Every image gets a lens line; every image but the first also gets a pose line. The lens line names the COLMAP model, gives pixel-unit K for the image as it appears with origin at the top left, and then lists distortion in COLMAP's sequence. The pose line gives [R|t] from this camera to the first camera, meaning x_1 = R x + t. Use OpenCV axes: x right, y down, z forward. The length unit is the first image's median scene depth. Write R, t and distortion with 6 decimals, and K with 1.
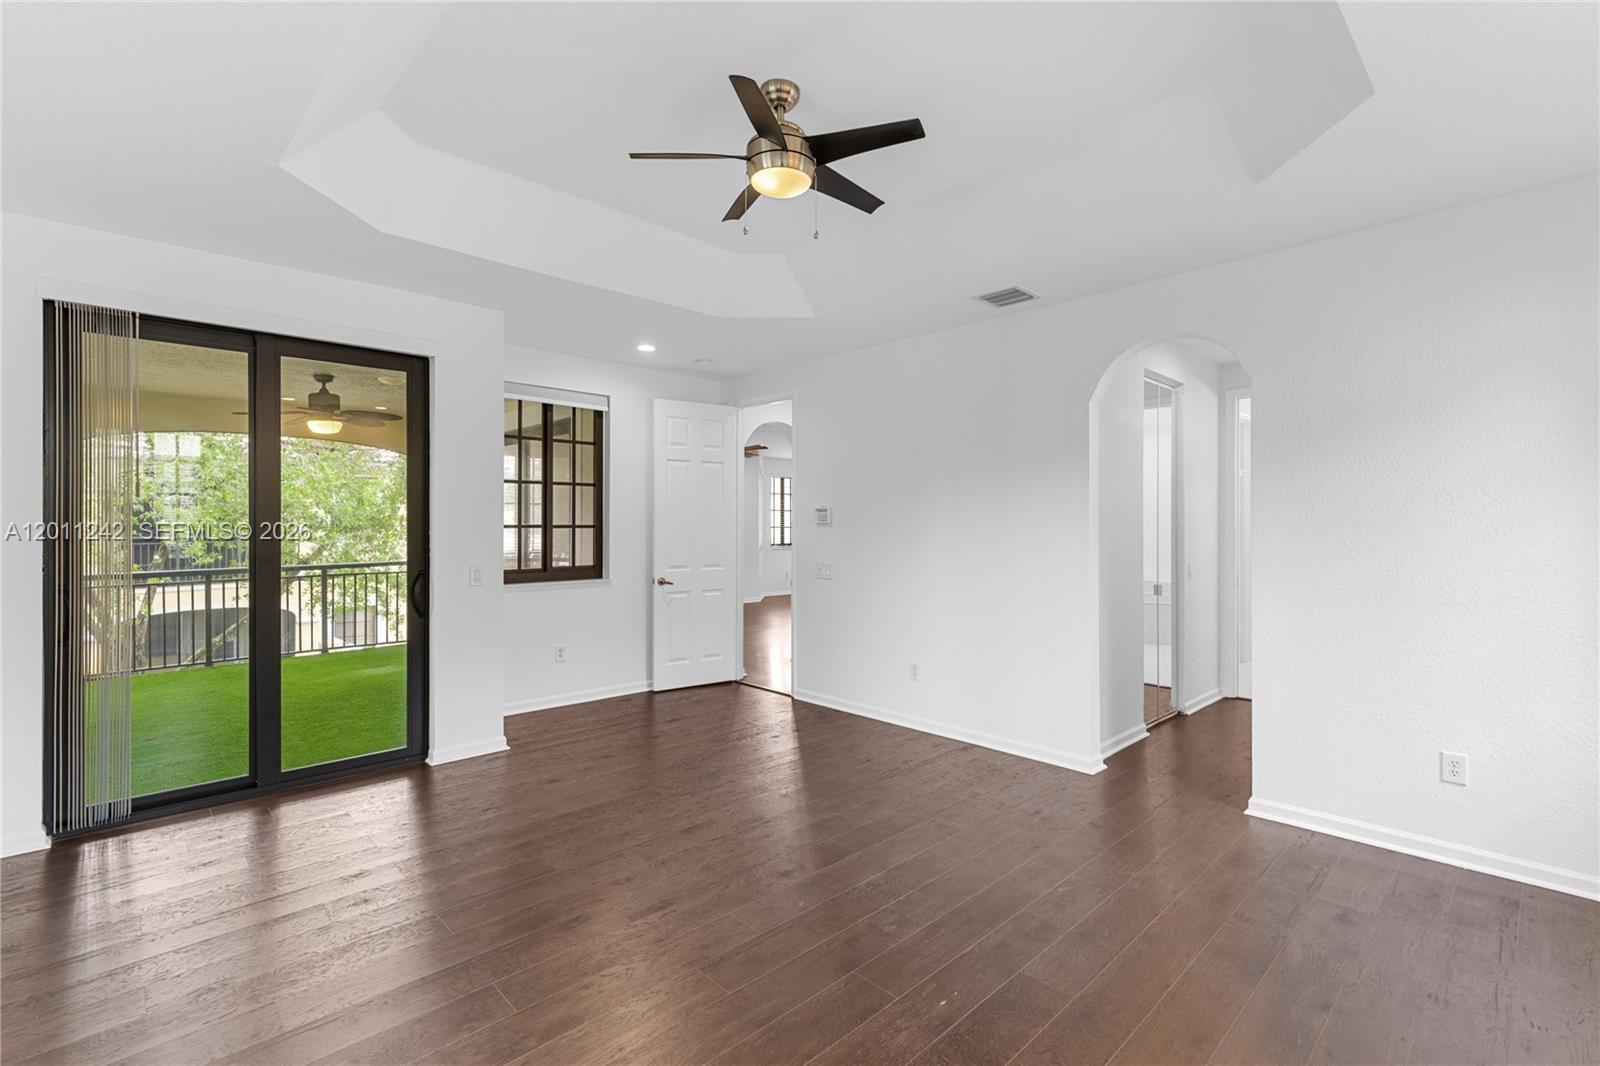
lens RADIAL K [[737.0, 0, 798.3], [0, 737.0, 530.9], [0, 0, 1]] dist [0.015704, 0.000597]
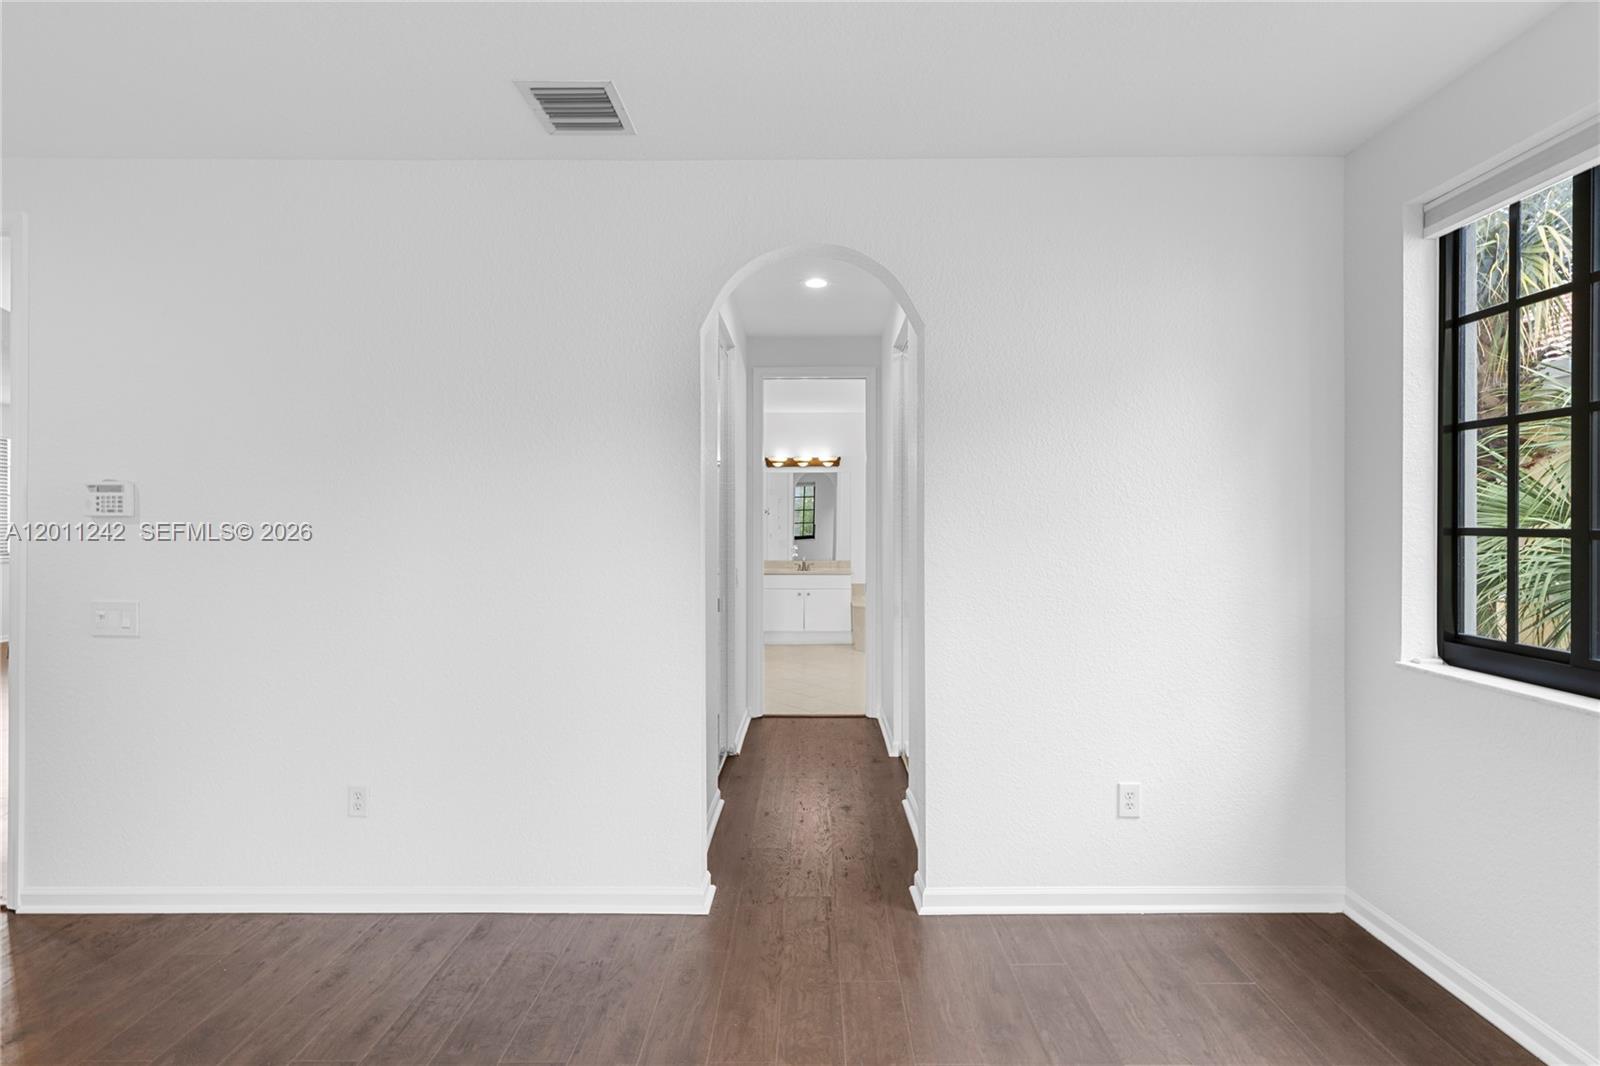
lens RADIAL K [[737.0, 0, 808.2], [0, 737.0, 526.8], [0, 0, 1]] dist [0.015704, 0.000597]
pose [[0.693194, -0.004092, 0.720740, -0.000117], [0.006642, 0.999978, -0.000711, -0.001520], [-0.720721, 0.005280, 0.693205, 0.473187]]
